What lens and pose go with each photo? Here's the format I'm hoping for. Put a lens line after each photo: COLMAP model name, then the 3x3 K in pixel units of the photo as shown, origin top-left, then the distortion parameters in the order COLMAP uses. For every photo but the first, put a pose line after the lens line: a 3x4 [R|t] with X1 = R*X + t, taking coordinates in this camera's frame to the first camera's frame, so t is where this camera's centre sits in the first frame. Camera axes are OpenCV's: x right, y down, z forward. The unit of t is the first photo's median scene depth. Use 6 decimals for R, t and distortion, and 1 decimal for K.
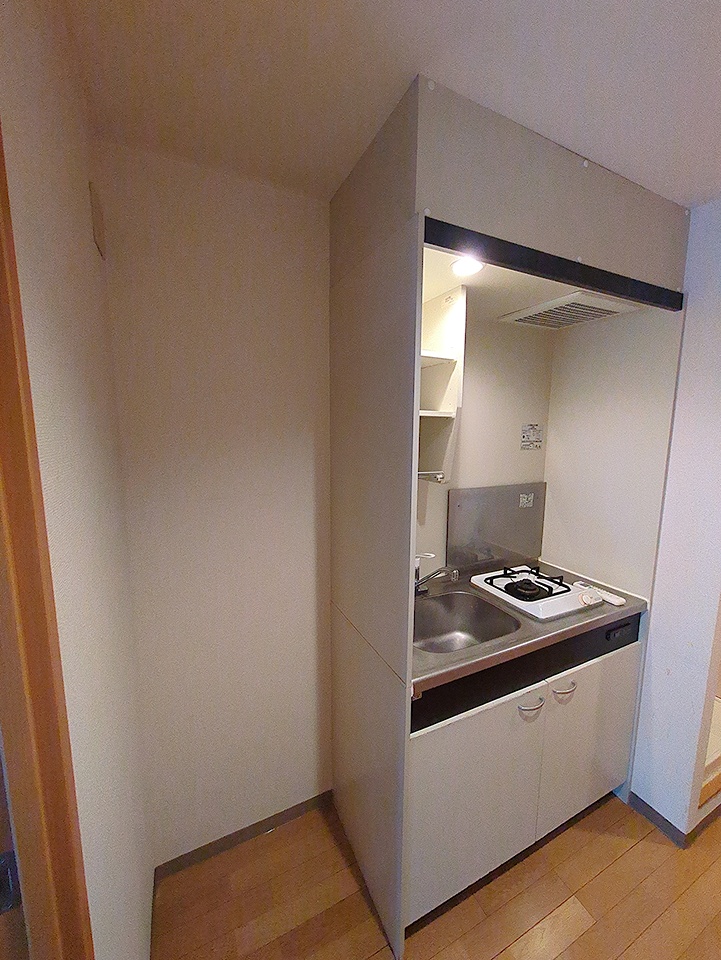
lens RADIAL K [[375.7, 0, 362.8], [0, 375.7, 482.6], [0, 0, 1]] dist [0.001583, 0.000071]
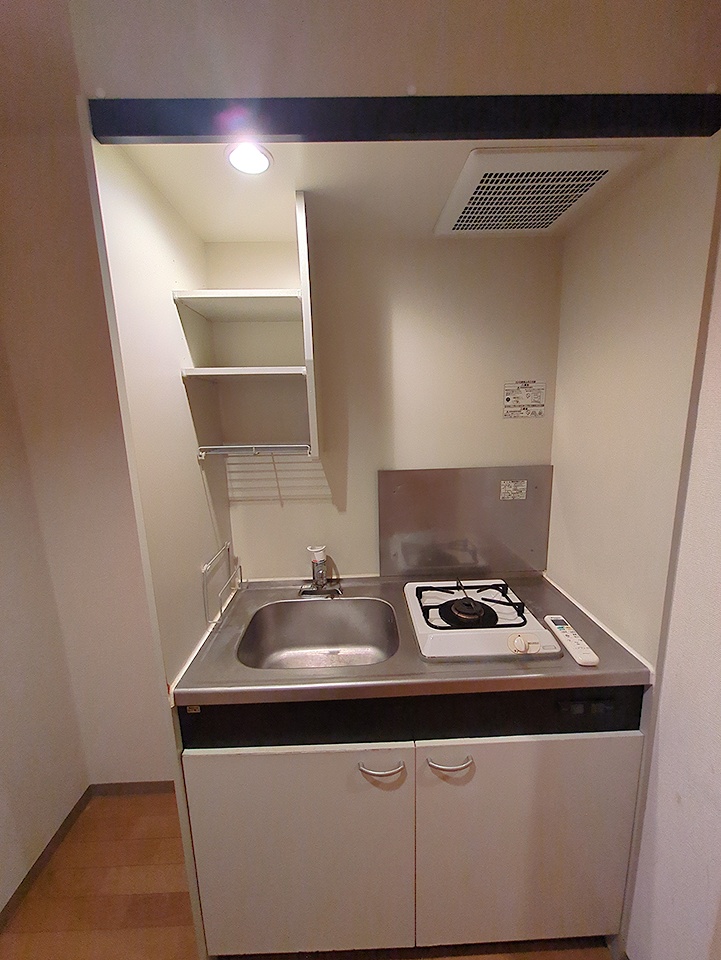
lens RADIAL K [[375.7, 0, 362.8], [0, 375.7, 482.6], [0, 0, 1]] dist [0.001583, 0.000071]
pose [[0.910485, 0.046747, -0.410890, 0.536334], [-0.025880, 0.998084, 0.056205, 0.000979], [0.412730, -0.040540, 0.909951, 0.271076]]
